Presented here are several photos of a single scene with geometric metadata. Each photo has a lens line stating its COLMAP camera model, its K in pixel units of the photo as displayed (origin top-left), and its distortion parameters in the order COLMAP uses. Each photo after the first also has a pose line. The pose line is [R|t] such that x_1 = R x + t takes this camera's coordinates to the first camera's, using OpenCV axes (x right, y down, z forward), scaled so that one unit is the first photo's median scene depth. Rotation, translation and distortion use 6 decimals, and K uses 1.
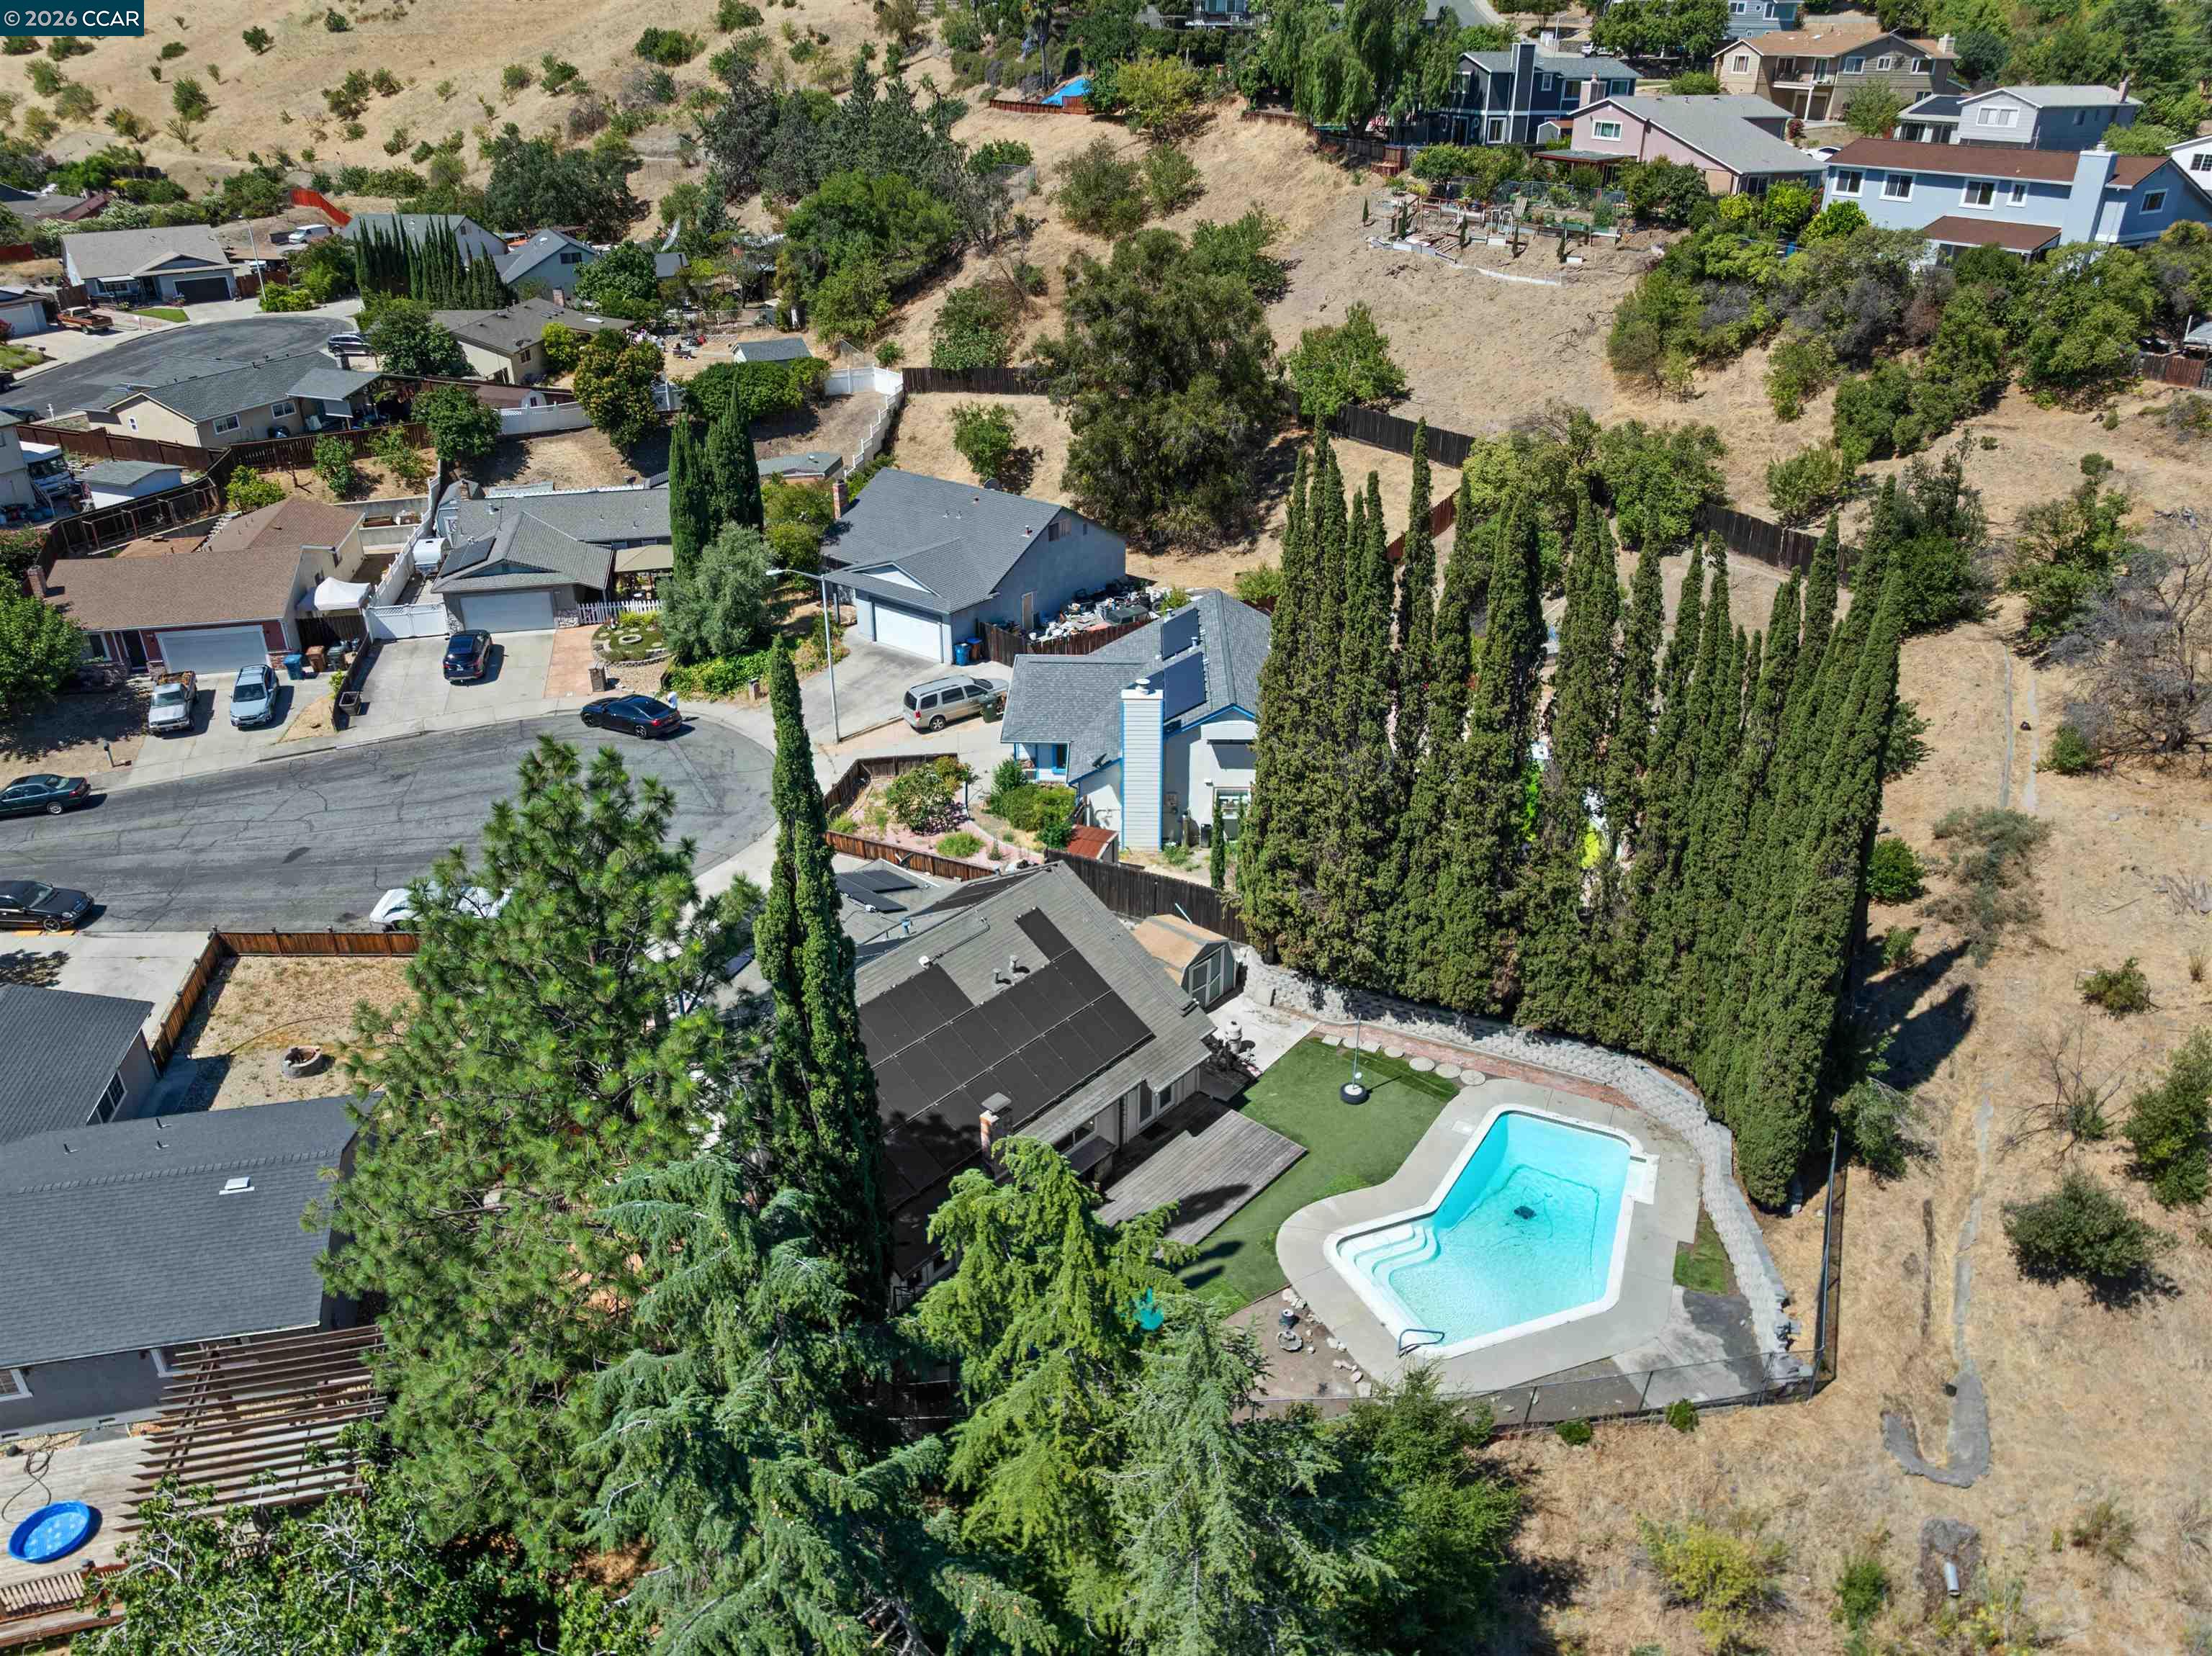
lens RADIAL K [[1578.7, 0, 1106.0], [0, 1578.7, 828.0], [0, 0, 1]] dist [-0.029528, -0.002577]
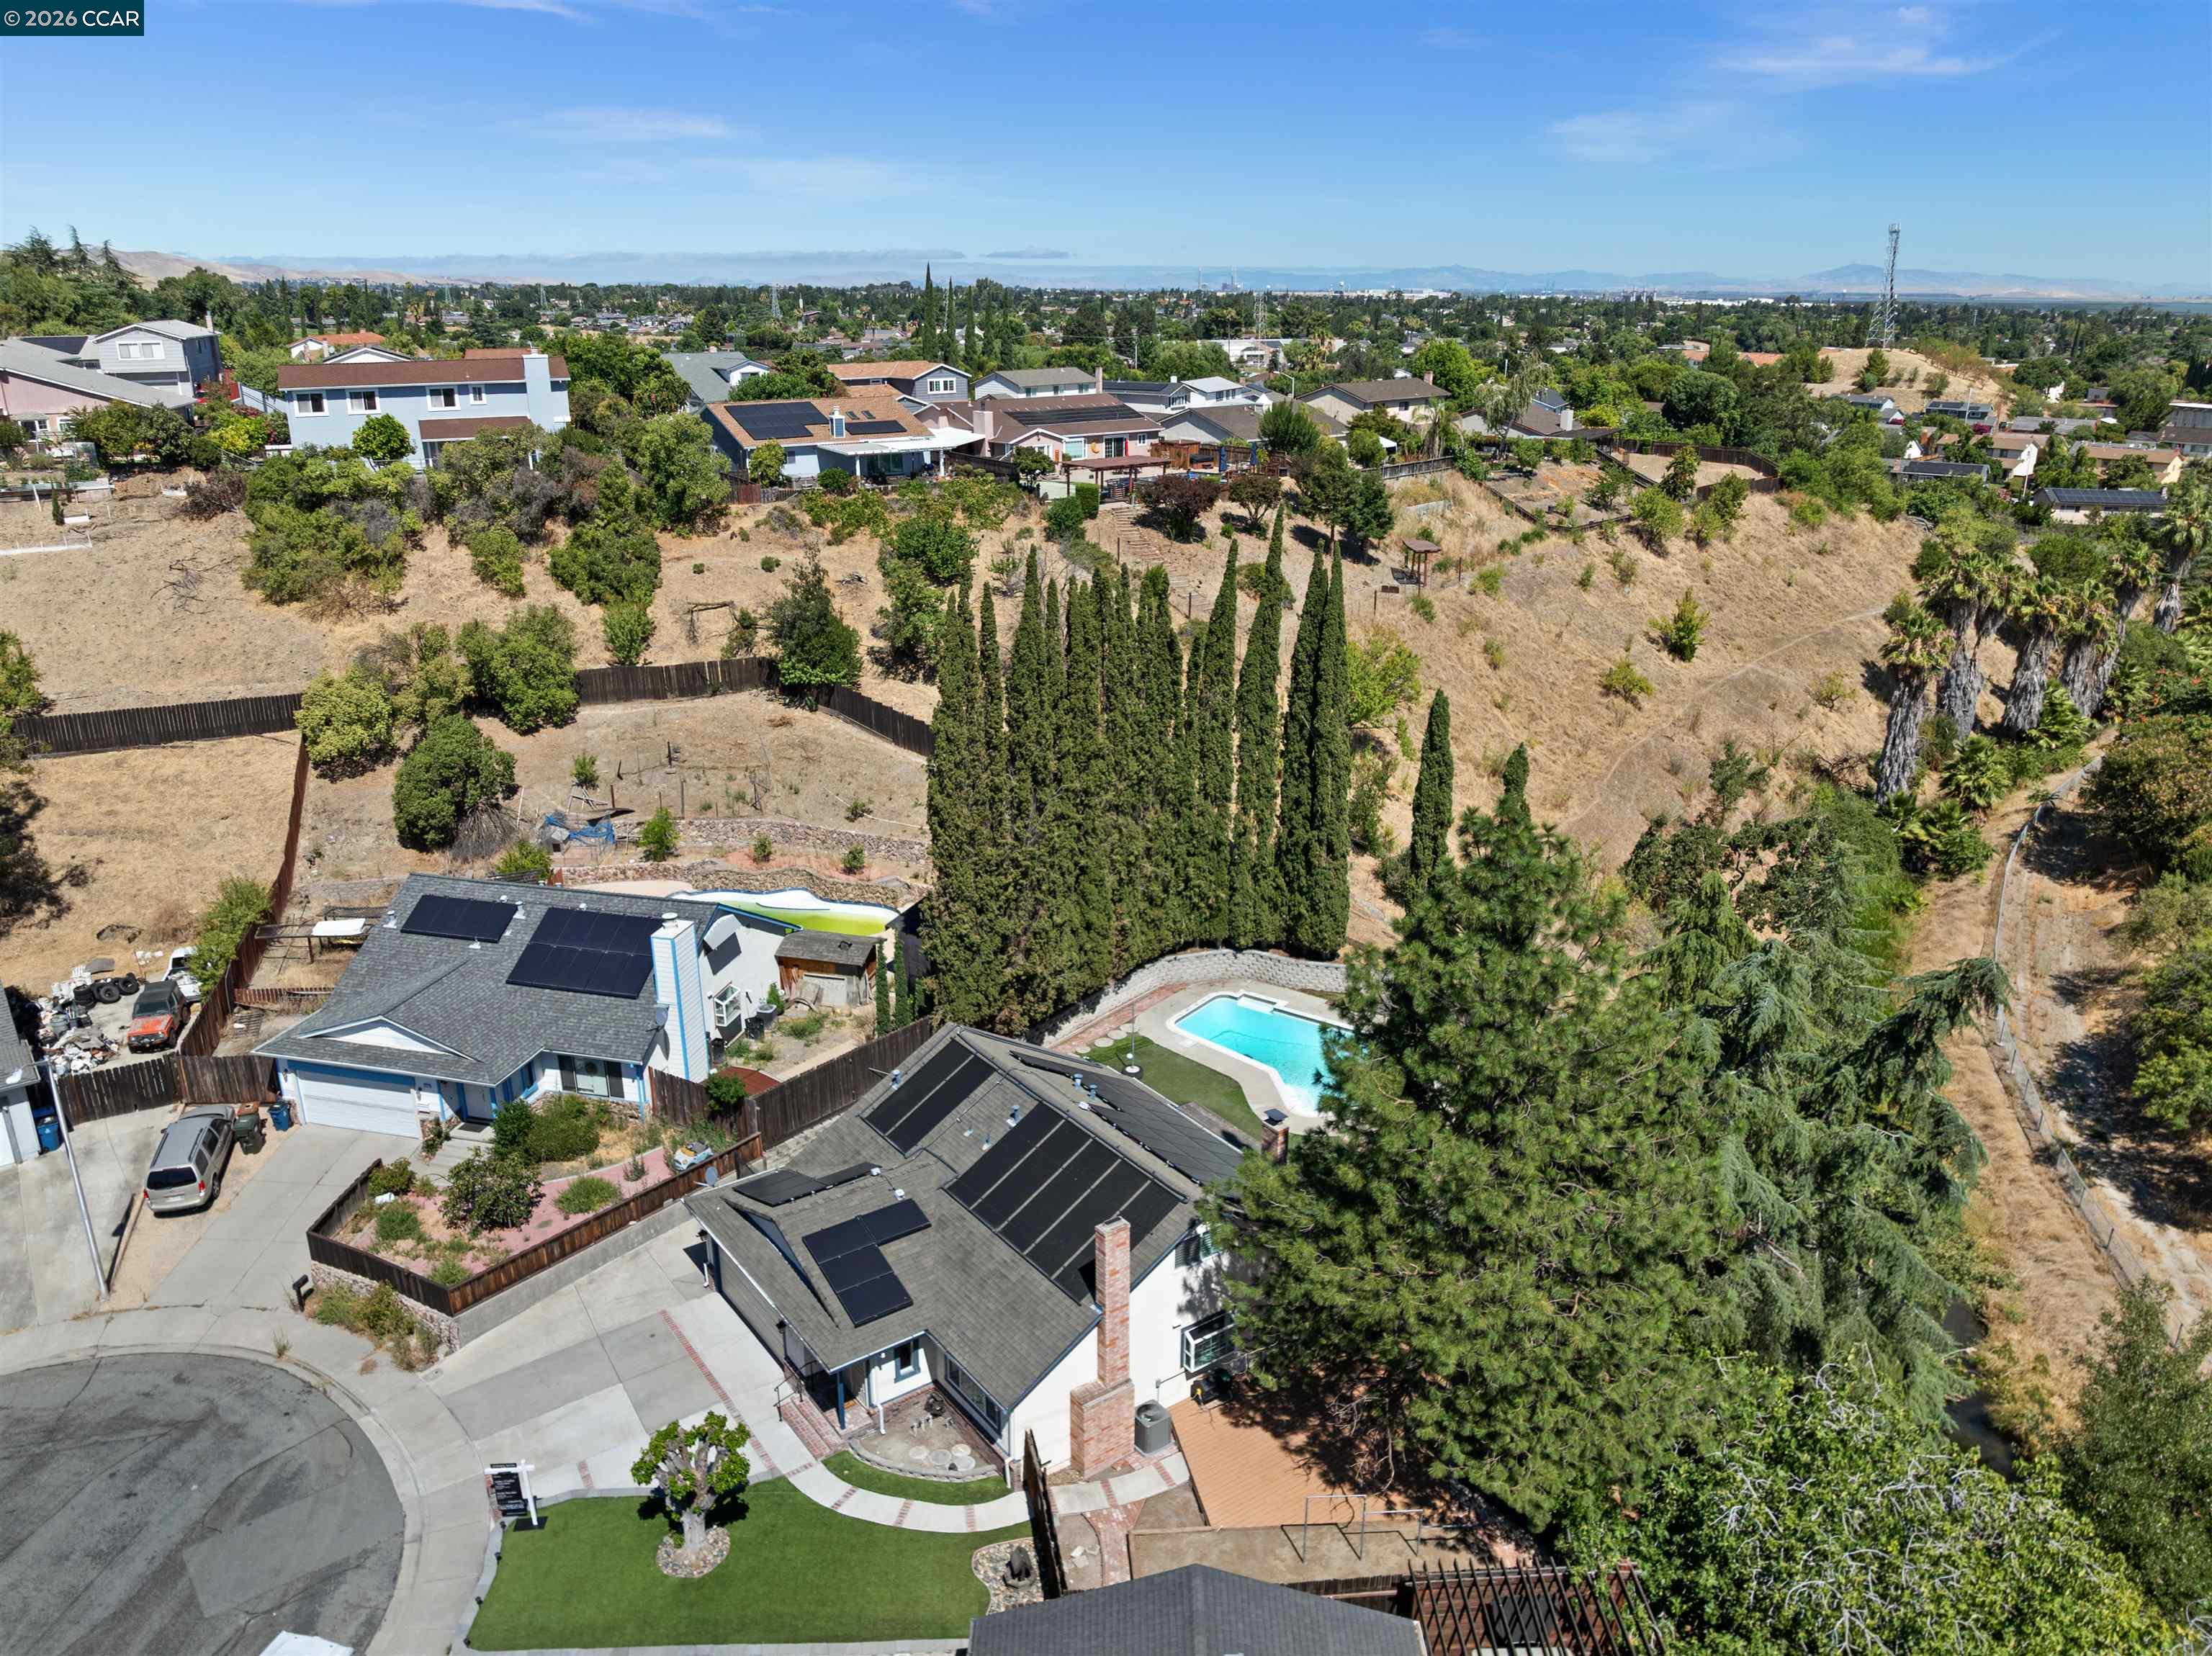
lens RADIAL K [[1578.7, 0, 1106.0], [0, 1578.7, 828.0], [0, 0, 1]] dist [-0.029528, -0.002577]
pose [[0.231726, -0.325994, 0.916532, -0.874415], [0.445727, 0.873036, 0.197830, -0.240993], [-0.864656, 0.362680, 0.347609, 0.489862]]
